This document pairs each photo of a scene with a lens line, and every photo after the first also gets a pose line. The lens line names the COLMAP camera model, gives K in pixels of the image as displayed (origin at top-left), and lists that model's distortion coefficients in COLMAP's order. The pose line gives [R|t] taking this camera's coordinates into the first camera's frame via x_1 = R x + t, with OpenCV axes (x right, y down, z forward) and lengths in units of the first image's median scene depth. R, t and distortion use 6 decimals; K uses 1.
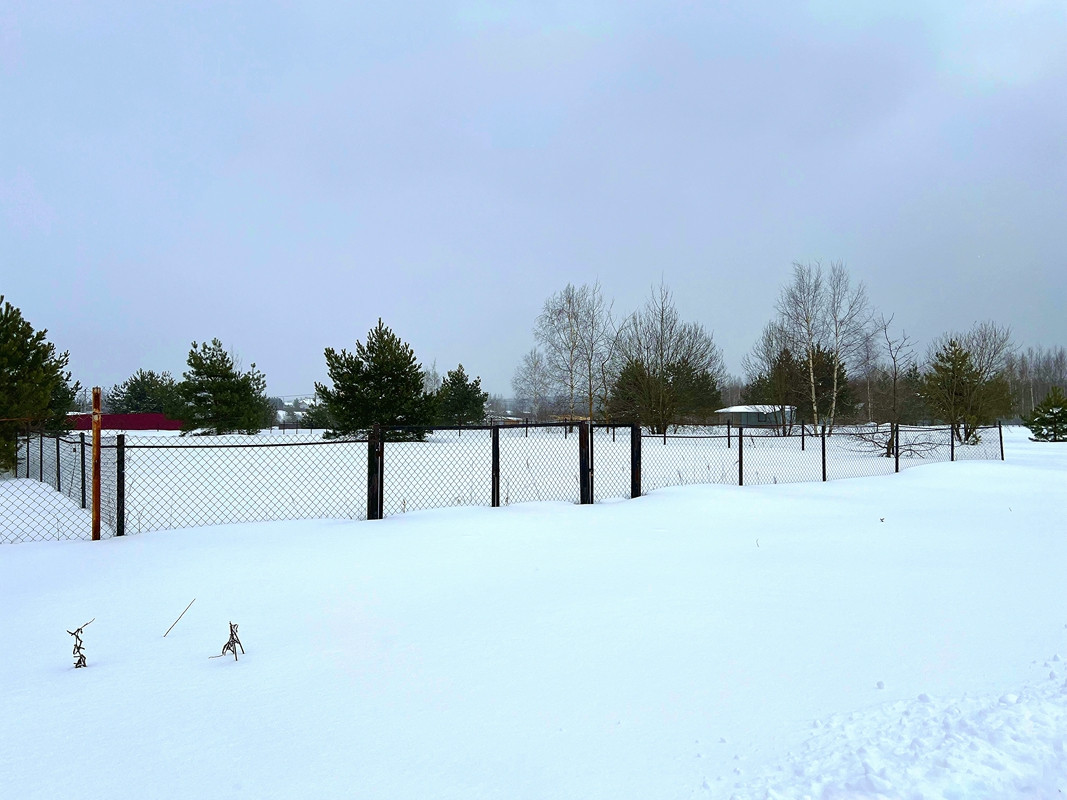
lens RADIAL K [[805.1, 0, 535.2], [0, 805.1, 400.0], [0, 0, 1]] dist [0.055037, -0.030028]
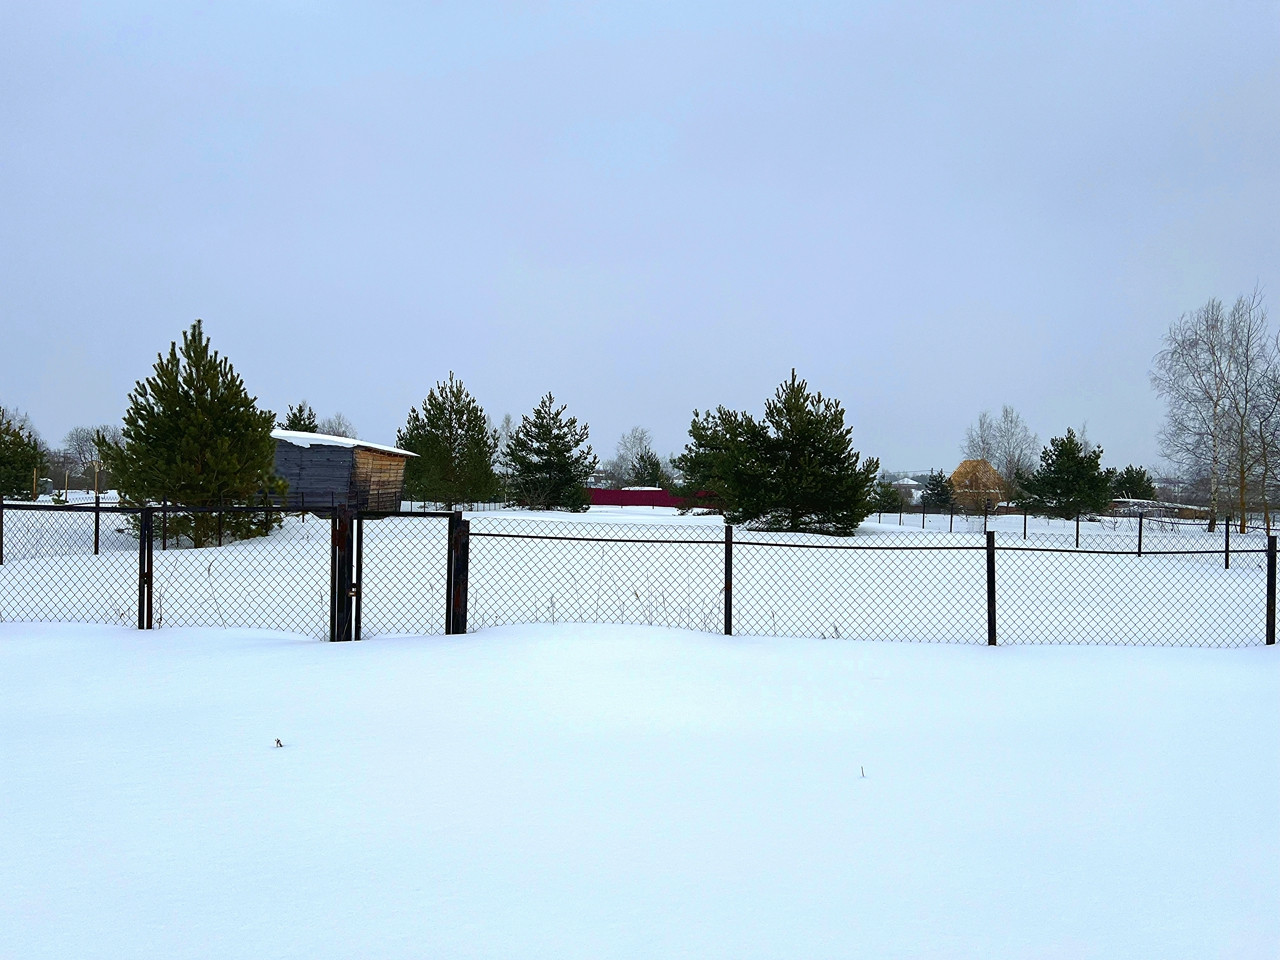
lens RADIAL K [[965.9, 0, 650.2], [0, 965.9, 478.1], [0, 0, 1]] dist [0.055037, -0.030028]
pose [[0.811675, 0.010961, -0.584006, 0.184327], [-0.011363, 0.999931, 0.002975, 0.000126], [0.583999, 0.004221, 0.811744, 0.140830]]
